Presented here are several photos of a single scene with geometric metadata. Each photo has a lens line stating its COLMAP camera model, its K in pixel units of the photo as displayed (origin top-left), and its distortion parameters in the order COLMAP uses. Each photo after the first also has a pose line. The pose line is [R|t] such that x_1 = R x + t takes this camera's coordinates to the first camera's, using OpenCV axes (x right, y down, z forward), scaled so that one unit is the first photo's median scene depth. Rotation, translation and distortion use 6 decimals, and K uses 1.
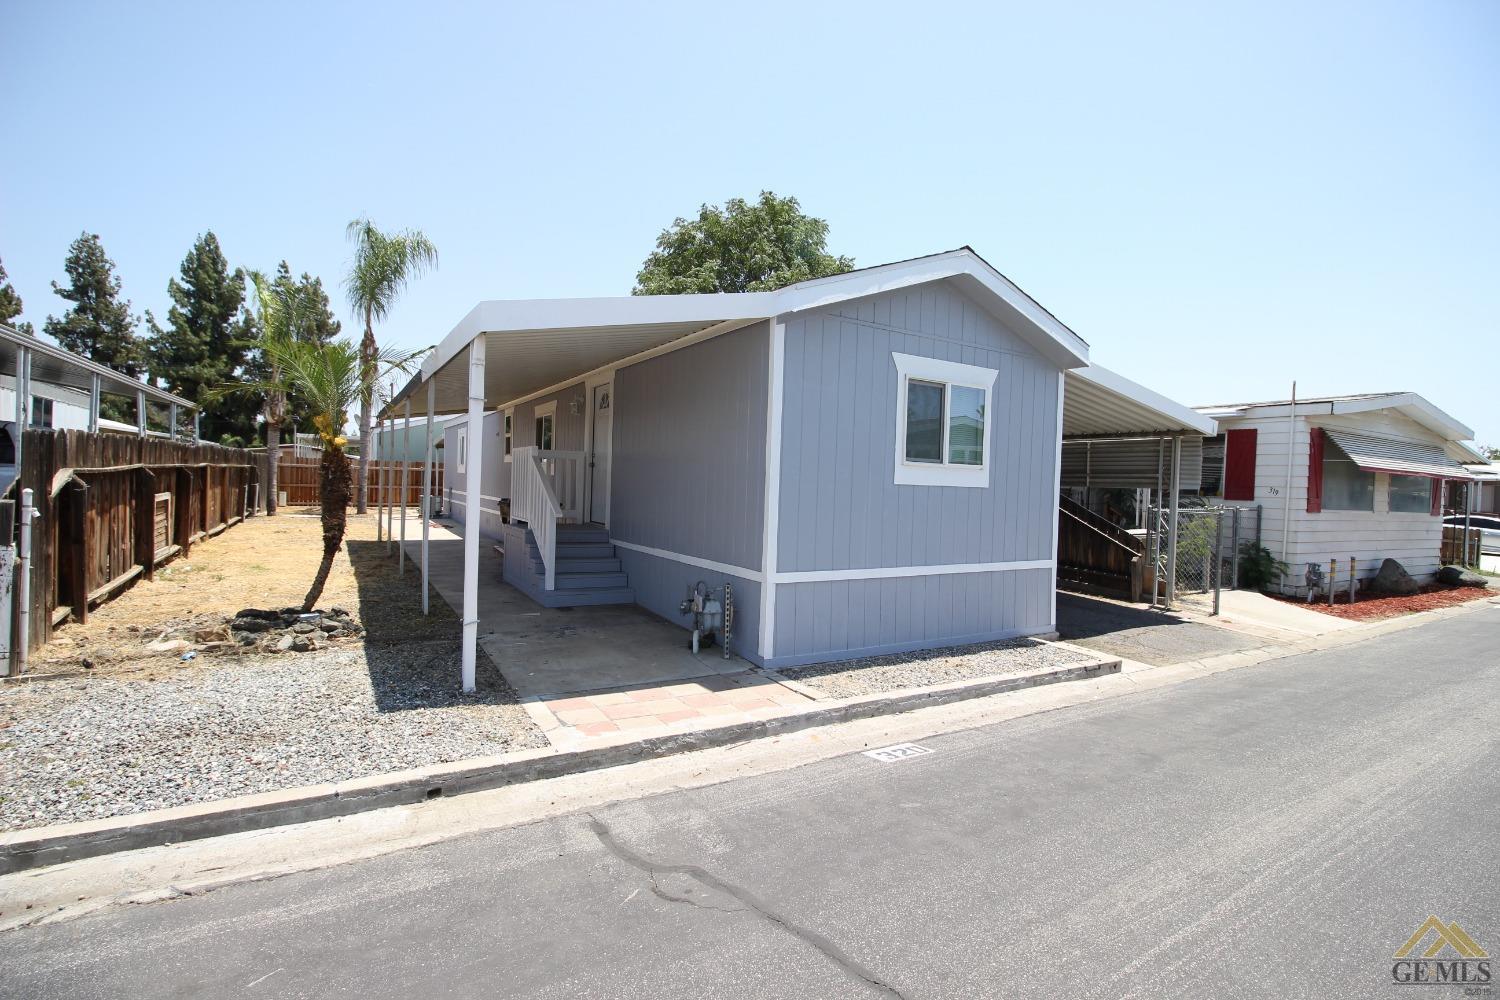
lens RADIAL K [[691.5, 0, 751.4], [0, 691.5, 494.3], [0, 0, 1]] dist [-0.003256, -0.010656]
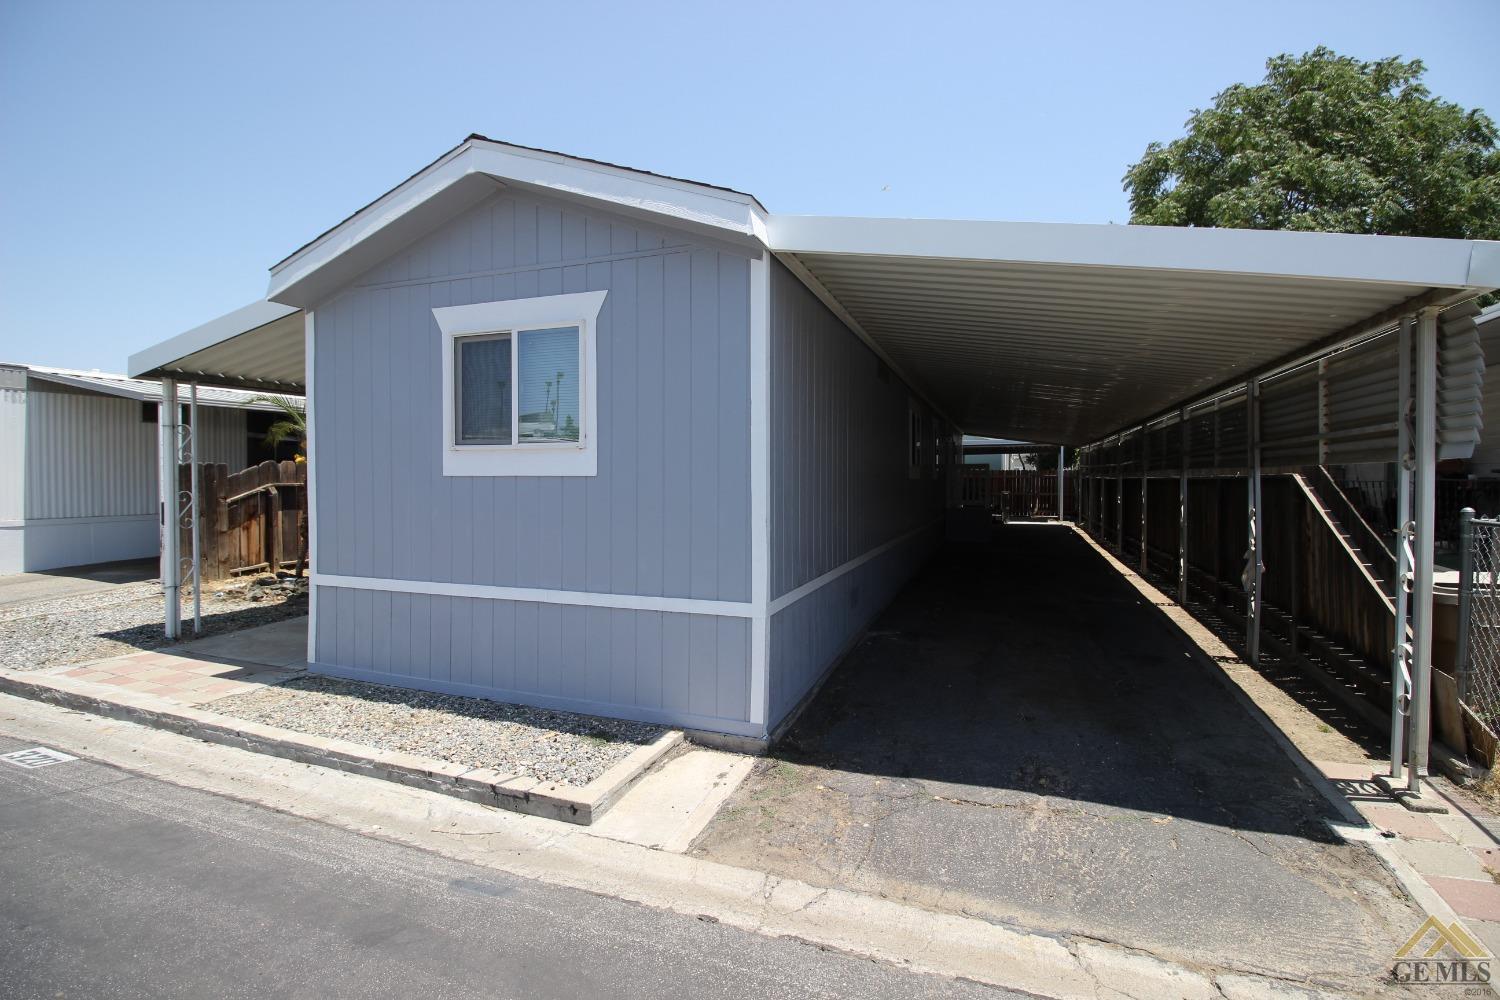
lens RADIAL K [[691.5, 0, 758.4], [0, 691.5, 492.9], [0, 0, 1]] dist [-0.003256, -0.010656]
pose [[0.621815, -0.015817, -0.783005, 1.144172], [0.006533, 0.999866, -0.015009, 0.020405], [0.783137, 0.004217, 0.621835, 0.874102]]
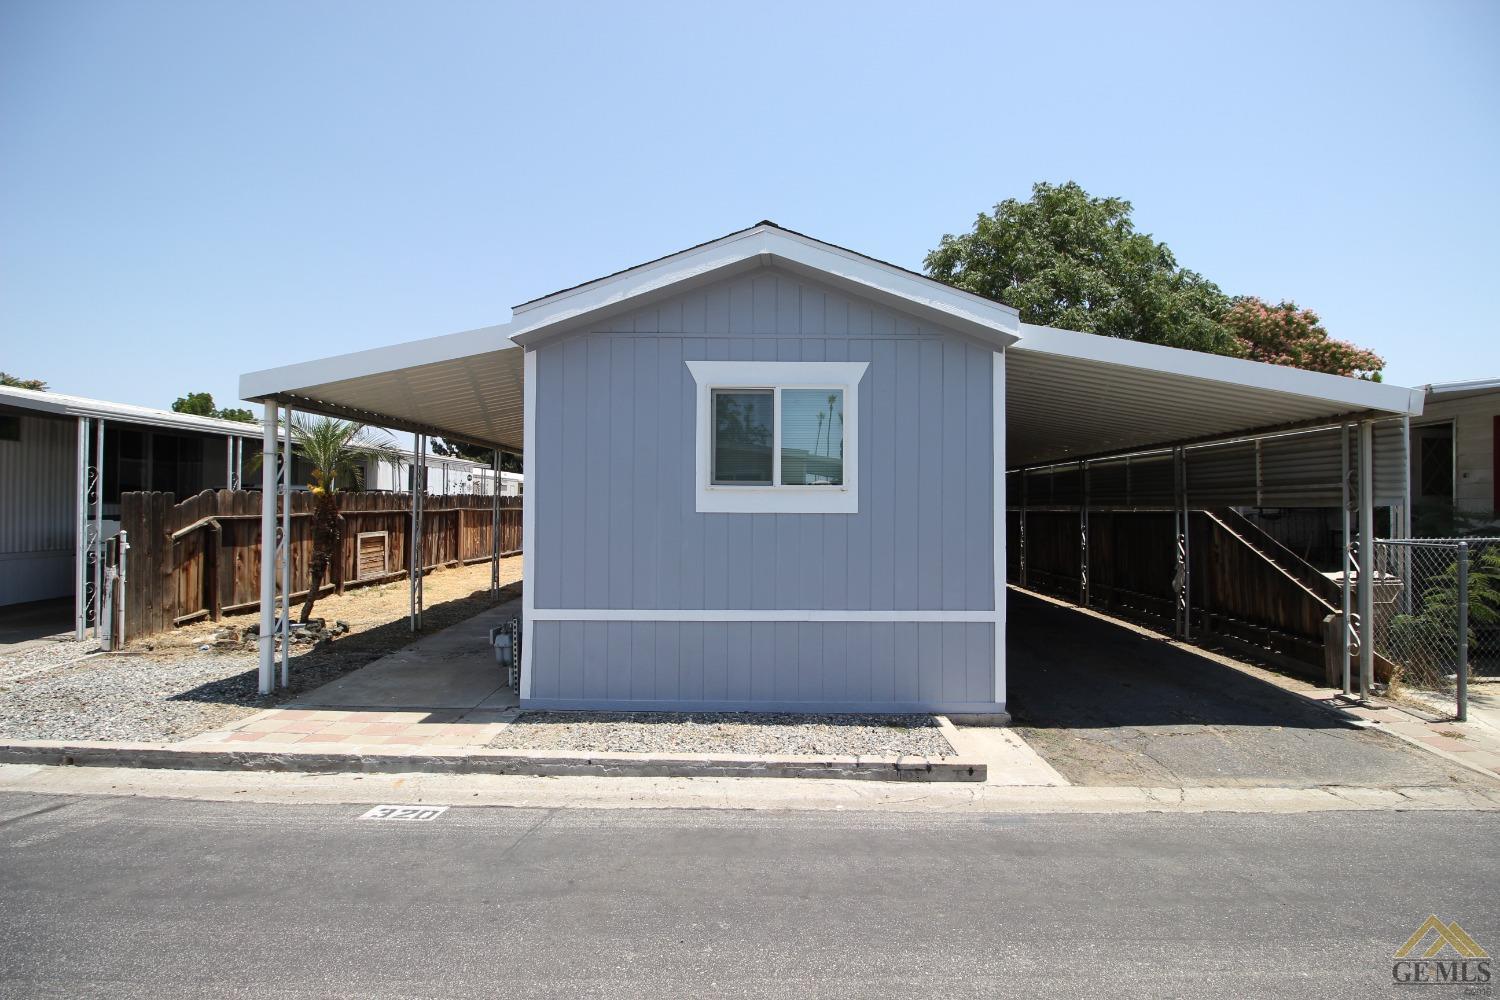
lens RADIAL K [[691.5, 0, 758.6], [0, 691.5, 496.7], [0, 0, 1]] dist [-0.003256, -0.010656]
pose [[0.854613, -0.037261, -0.517927, 0.793202], [0.014866, 0.998769, -0.047324, 0.008164], [0.519052, 0.032744, 0.854115, 0.334939]]
